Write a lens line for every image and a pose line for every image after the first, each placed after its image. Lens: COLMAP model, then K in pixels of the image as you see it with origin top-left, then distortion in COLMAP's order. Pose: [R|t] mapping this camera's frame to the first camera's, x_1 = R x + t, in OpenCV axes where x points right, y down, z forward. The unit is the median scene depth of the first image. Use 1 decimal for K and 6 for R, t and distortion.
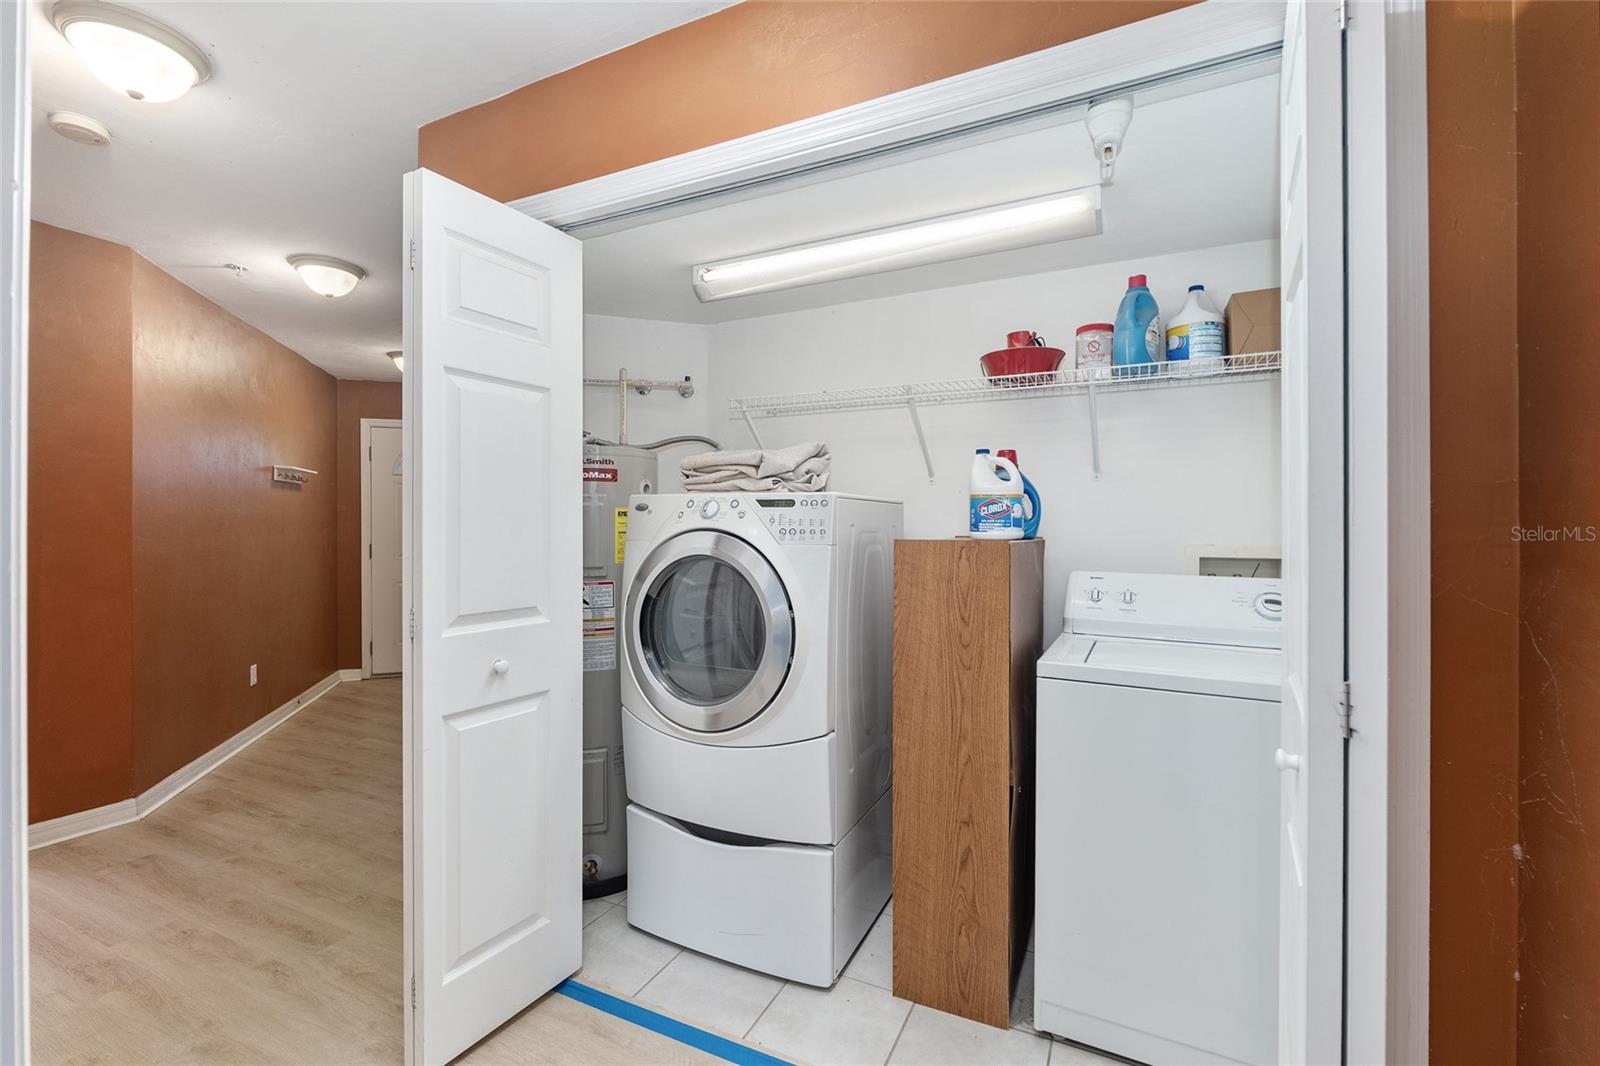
lens RADIAL K [[713.9, 0, 796.2], [0, 713.9, 531.7], [0, 0, 1]] dist [-0.006636, -0.000140]
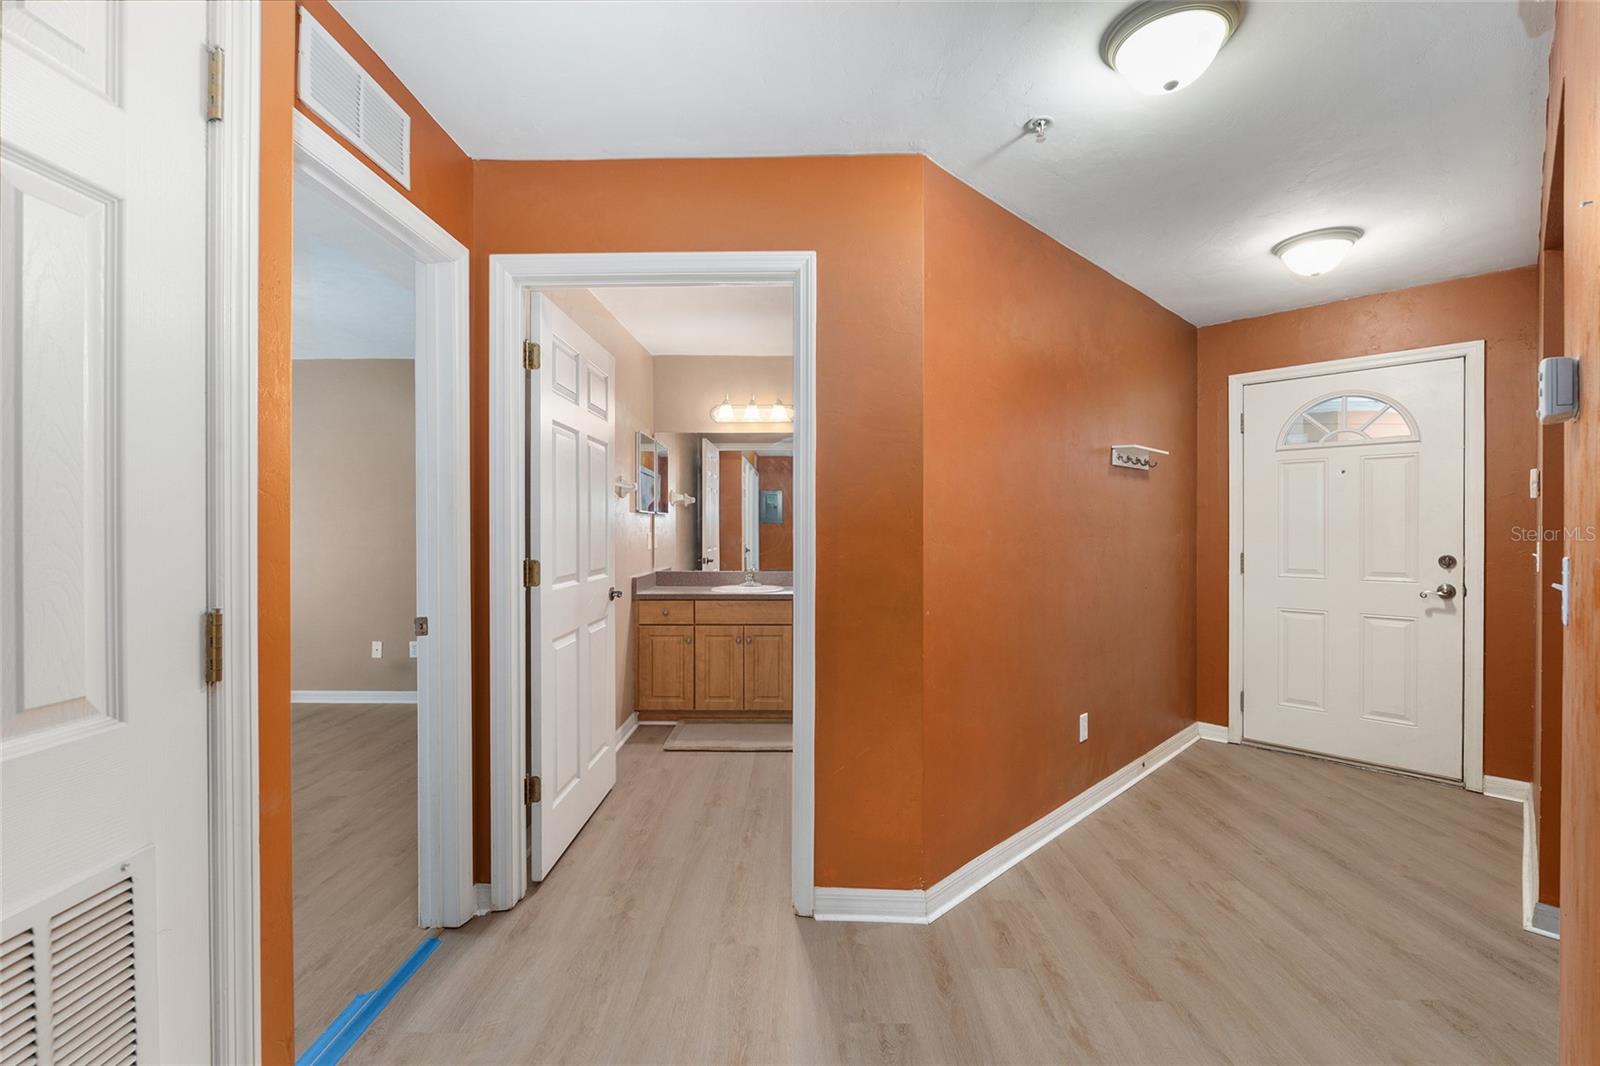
lens RADIAL K [[713.9, 0, 794.9], [0, 713.9, 533.2], [0, 0, 1]] dist [-0.006636, -0.000140]
pose [[0.459053, 0.002906, -0.888404, -0.229955], [-0.003315, 0.999993, 0.001558, -0.001746], [0.888403, 0.002230, 0.459060, 0.372611]]
